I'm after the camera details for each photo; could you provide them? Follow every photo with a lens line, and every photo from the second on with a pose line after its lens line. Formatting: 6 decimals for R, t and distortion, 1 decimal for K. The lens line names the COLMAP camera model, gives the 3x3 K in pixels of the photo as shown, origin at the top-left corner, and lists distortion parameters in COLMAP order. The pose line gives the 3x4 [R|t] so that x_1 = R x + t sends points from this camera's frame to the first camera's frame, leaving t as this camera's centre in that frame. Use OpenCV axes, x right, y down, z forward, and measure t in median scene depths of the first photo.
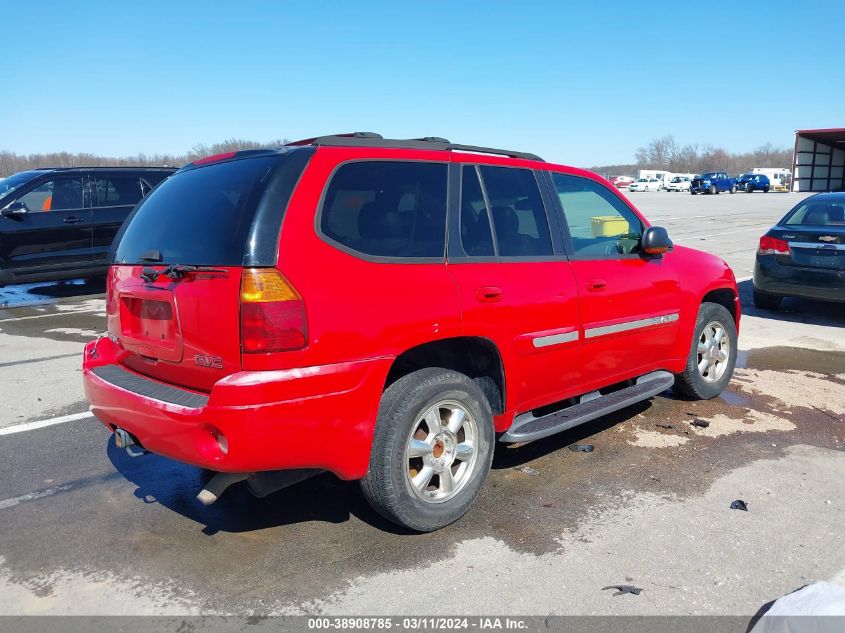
lens RADIAL K [[690.3, 0, 426.0], [0, 690.3, 321.6], [0, 0, 1]] dist [0.007455, 0.010130]
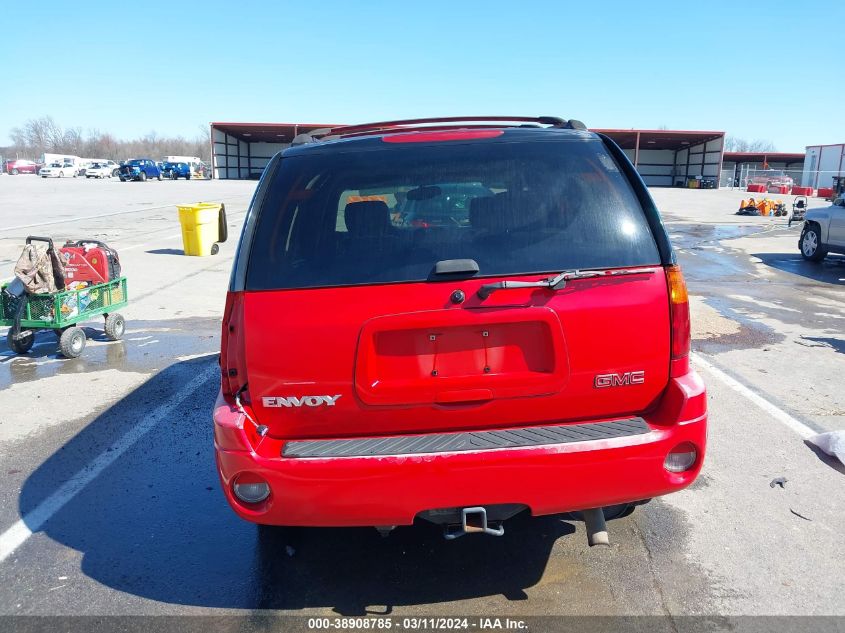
lens RADIAL K [[690.3, 0, 426.0], [0, 690.3, 321.6], [0, 0, 1]] dist [0.007455, 0.010130]
pose [[0.648608, -0.149110, 0.746374, -0.090598], [0.135720, 0.987564, 0.079352, -0.008892], [-0.748924, 0.049830, 0.660779, 0.051251]]
